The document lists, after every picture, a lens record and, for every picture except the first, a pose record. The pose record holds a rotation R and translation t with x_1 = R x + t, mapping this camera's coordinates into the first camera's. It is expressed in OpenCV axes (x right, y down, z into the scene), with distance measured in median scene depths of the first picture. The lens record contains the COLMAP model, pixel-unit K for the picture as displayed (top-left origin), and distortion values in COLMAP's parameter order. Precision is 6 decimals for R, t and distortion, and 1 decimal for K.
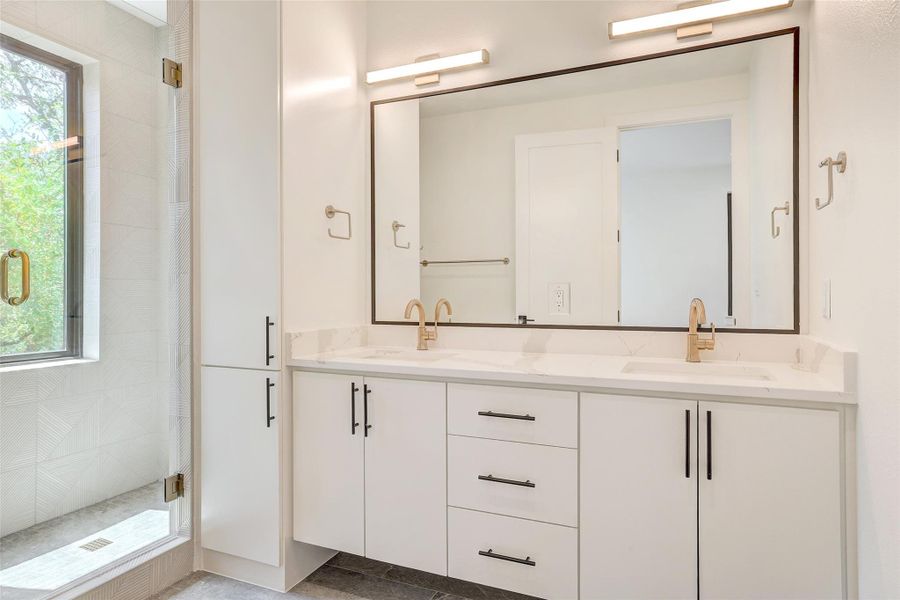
lens RADIAL K [[476.0, 0, 451.0], [0, 476.0, 303.0], [0, 0, 1]] dist [0.000257, 0.000403]
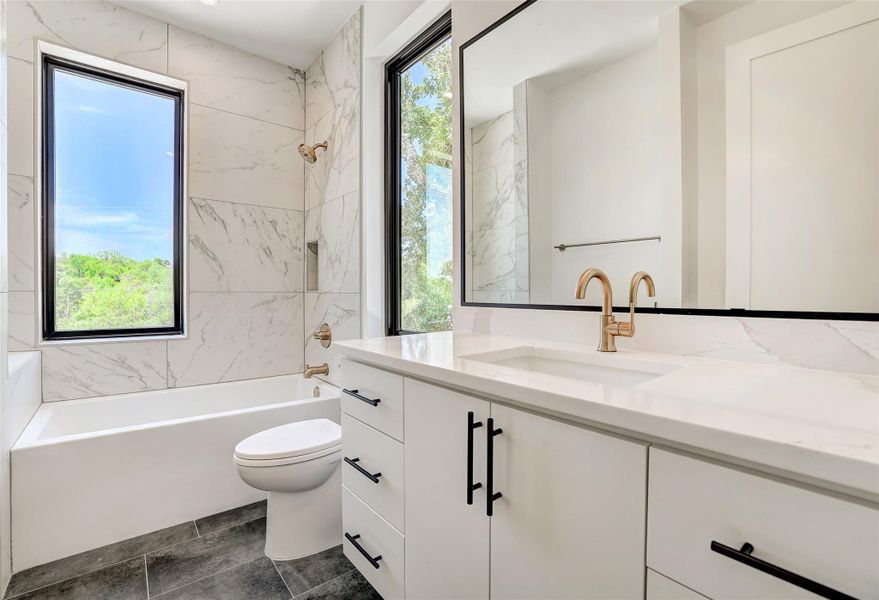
lens RADIAL K [[397.6, 0, 439.5], [0, 397.6, 300.0], [0, 0, 1]] dist [-0.015484, 0.000042]
pose [[0.888859, 0.005726, -0.458145, -0.019180], [0.006036, 0.999689, 0.024204, 0.018837], [0.458141, -0.024279, 0.888548, 0.457762]]
